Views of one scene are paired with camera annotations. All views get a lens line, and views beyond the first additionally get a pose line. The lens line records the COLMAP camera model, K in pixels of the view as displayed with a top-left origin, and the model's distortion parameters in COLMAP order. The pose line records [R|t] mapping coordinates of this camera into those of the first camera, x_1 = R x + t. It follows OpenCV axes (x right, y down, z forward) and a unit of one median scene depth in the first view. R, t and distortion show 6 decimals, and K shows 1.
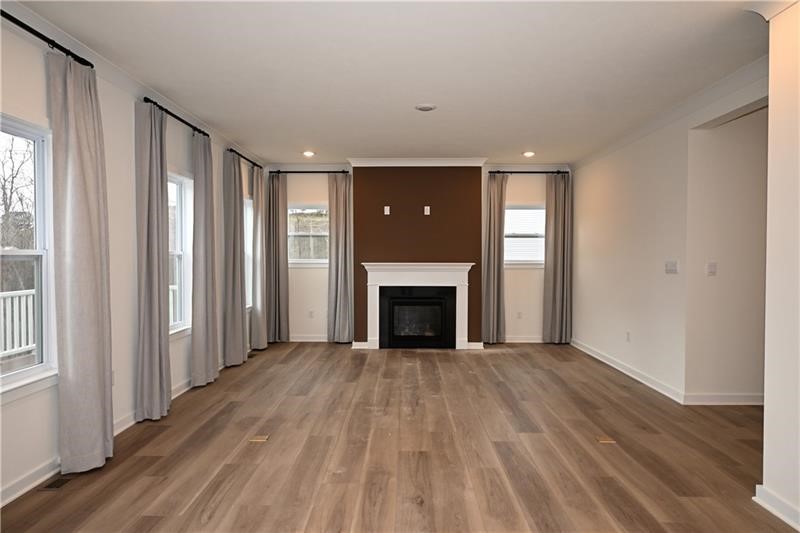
lens RADIAL K [[471.0, 0, 400.0], [0, 471.0, 266.5], [0, 0, 1]] dist [-0.001076, 0.000143]
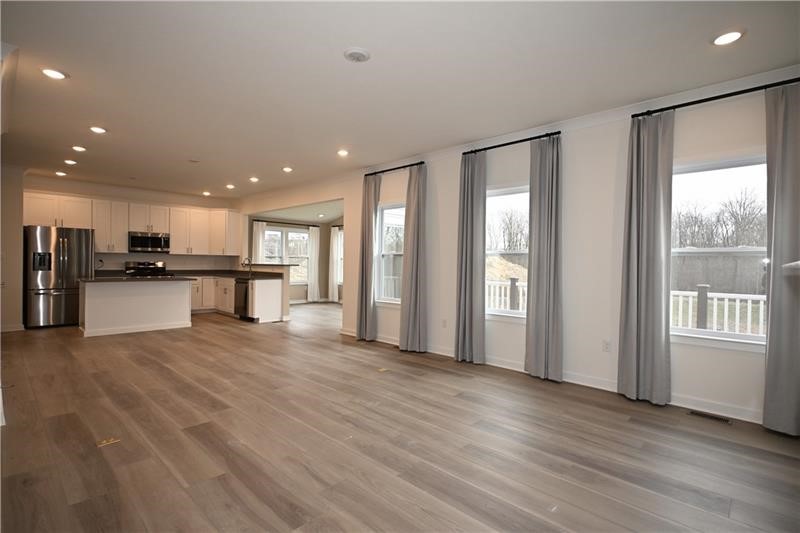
lens RADIAL K [[397.9, 0, 400.0], [0, 397.9, 266.5], [0, 0, 1]] dist [-0.000829, 0.000415]
pose [[-0.687268, -0.005994, -0.726379, 0.577167], [-0.034952, 0.999081, 0.024827, -0.004888], [0.725563, 0.042451, -0.686845, 1.822106]]
